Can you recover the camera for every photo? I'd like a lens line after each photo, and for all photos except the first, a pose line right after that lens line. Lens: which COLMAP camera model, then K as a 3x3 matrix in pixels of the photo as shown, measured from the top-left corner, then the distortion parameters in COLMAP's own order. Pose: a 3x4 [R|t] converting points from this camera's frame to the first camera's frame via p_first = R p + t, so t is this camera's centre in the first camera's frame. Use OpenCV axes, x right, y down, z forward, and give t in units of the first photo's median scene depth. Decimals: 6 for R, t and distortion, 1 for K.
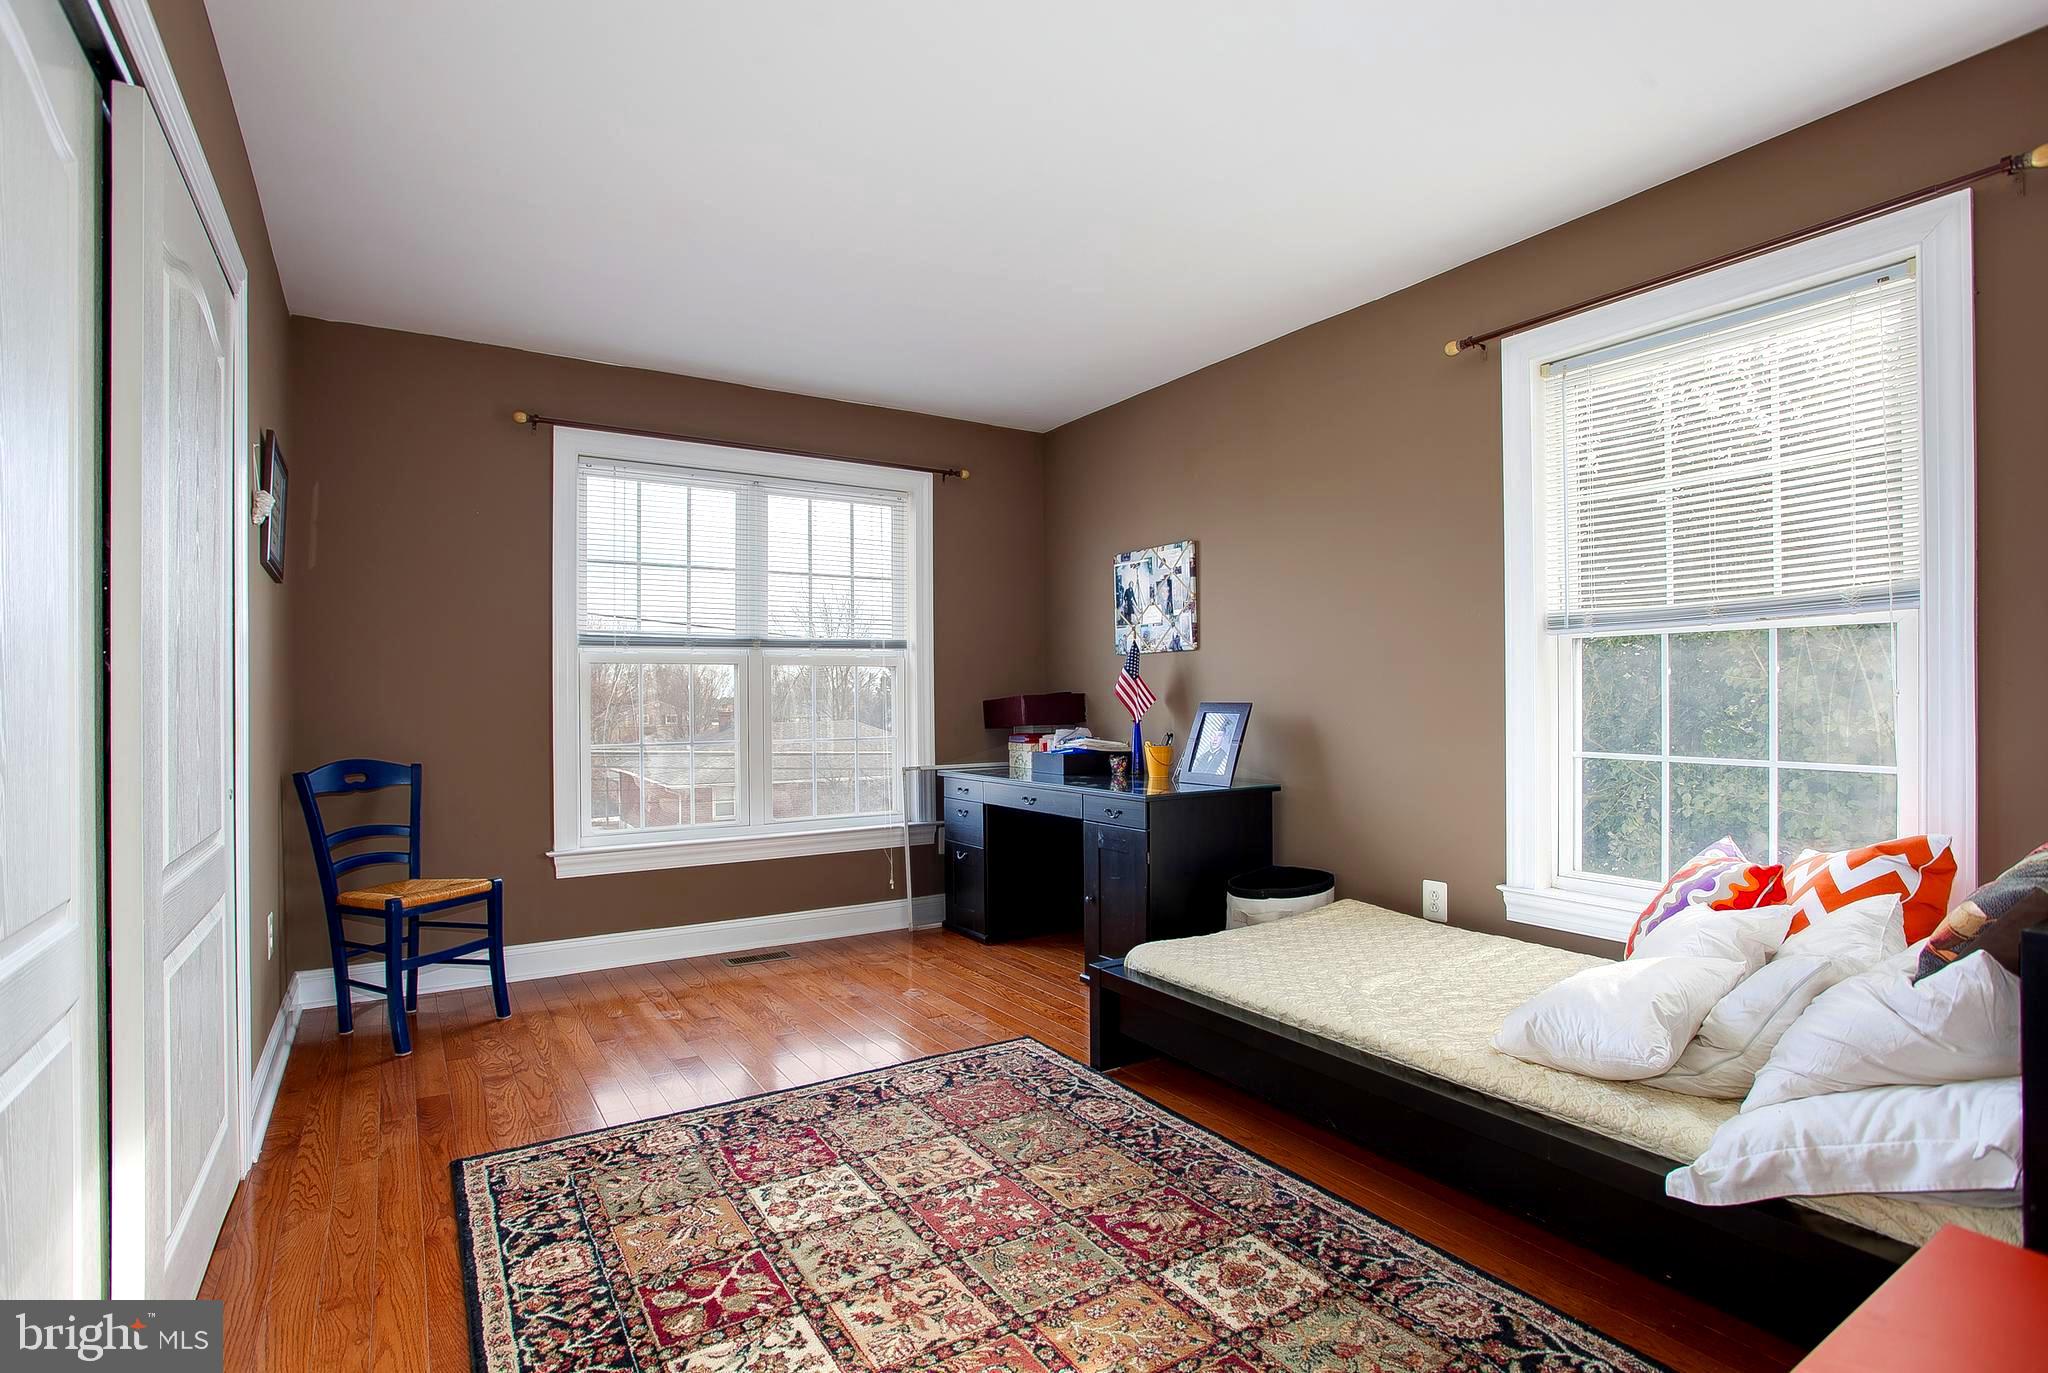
lens RADIAL K [[984.3, 0, 1030.9], [0, 984.3, 689.1], [0, 0, 1]] dist [0.000545, 0.000365]
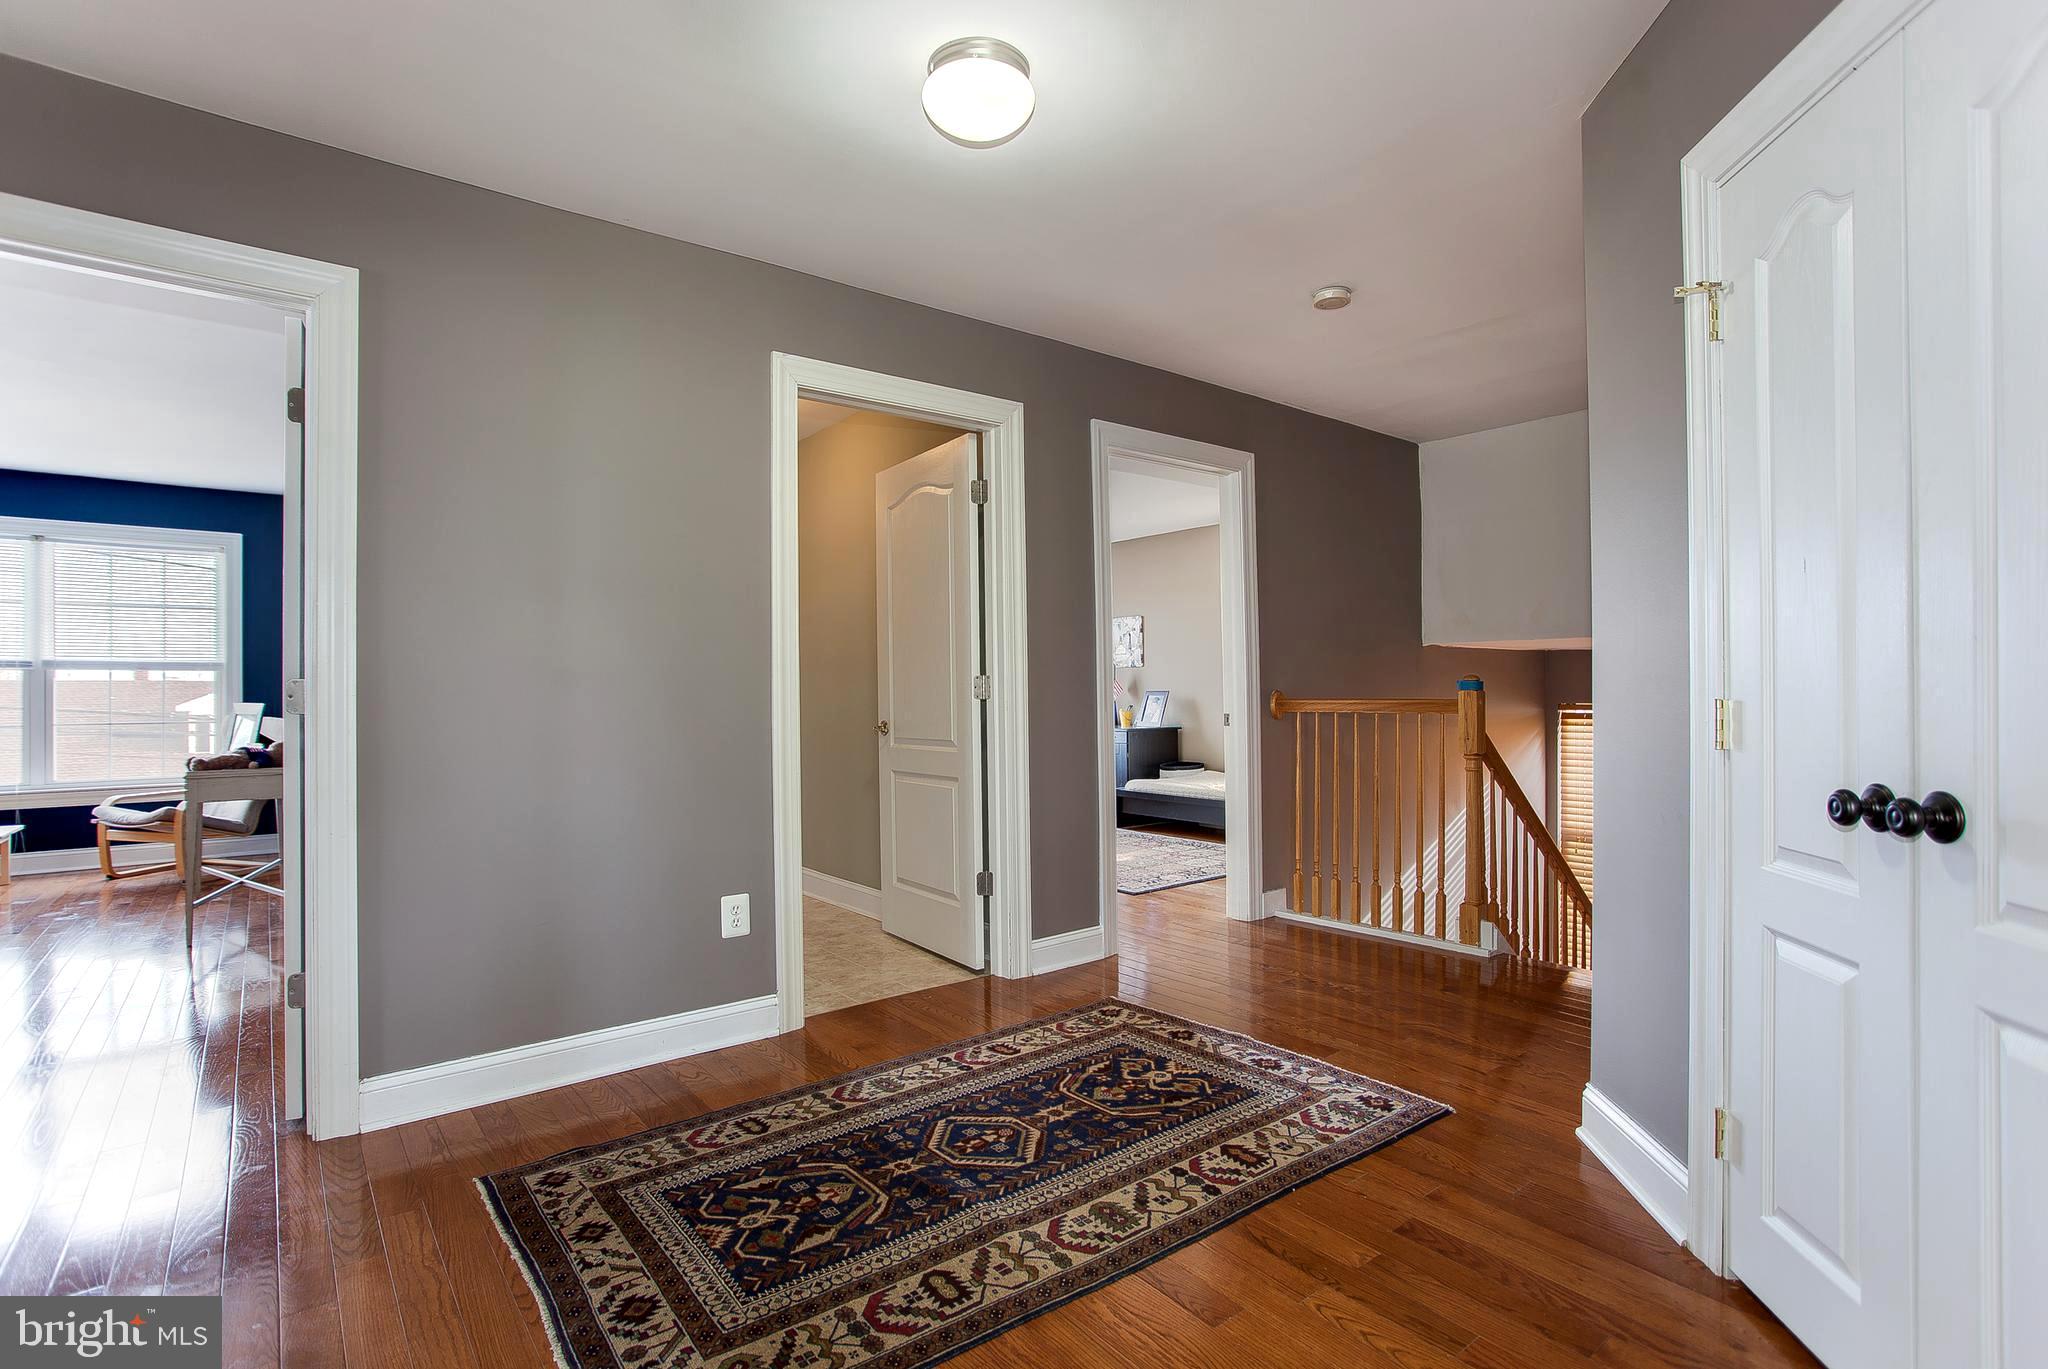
lens RADIAL K [[993.4, 0, 1032.8], [0, 993.4, 692.7], [0, 0, 1]] dist [-0.036388, 0.004984]
pose [[0.995676, -0.000492, 0.092895, -0.520233], [0.001413, 0.999950, -0.009854, 0.072000], [-0.092885, 0.009942, 0.995627, -2.167208]]
